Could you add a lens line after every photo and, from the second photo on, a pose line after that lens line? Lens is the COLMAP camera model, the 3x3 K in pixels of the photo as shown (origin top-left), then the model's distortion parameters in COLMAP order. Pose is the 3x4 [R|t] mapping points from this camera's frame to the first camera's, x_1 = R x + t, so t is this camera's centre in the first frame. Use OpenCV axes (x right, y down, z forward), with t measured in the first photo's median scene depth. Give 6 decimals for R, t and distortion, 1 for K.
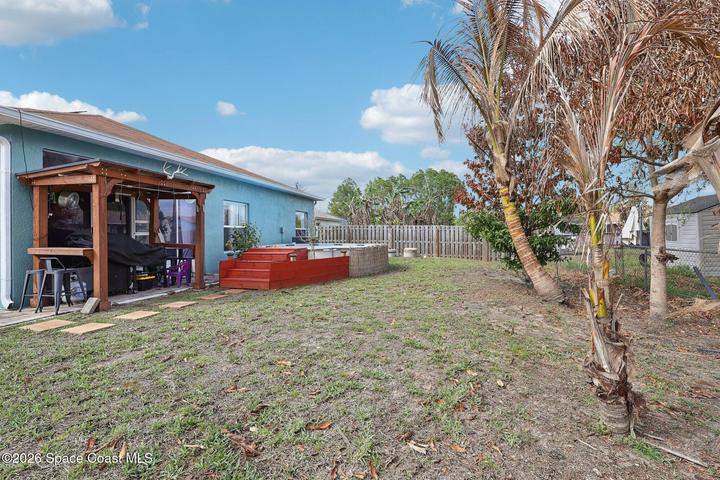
lens RADIAL K [[342.3, 0, 360.0], [0, 342.3, 240.0], [0, 0, 1]] dist [0.000150, 0.000060]
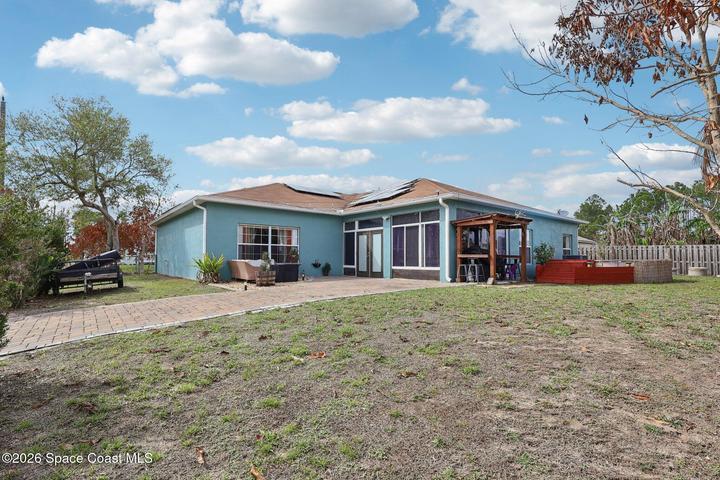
lens RADIAL K [[346.9, 0, 360.0], [0, 346.9, 240.0], [0, 0, 1]] dist [-0.000346, 0.000216]
pose [[0.813573, -0.023829, -0.580974, -0.130268], [-0.017539, 0.997700, -0.065482, 0.060221], [0.581198, 0.063464, 0.811284, -0.813829]]
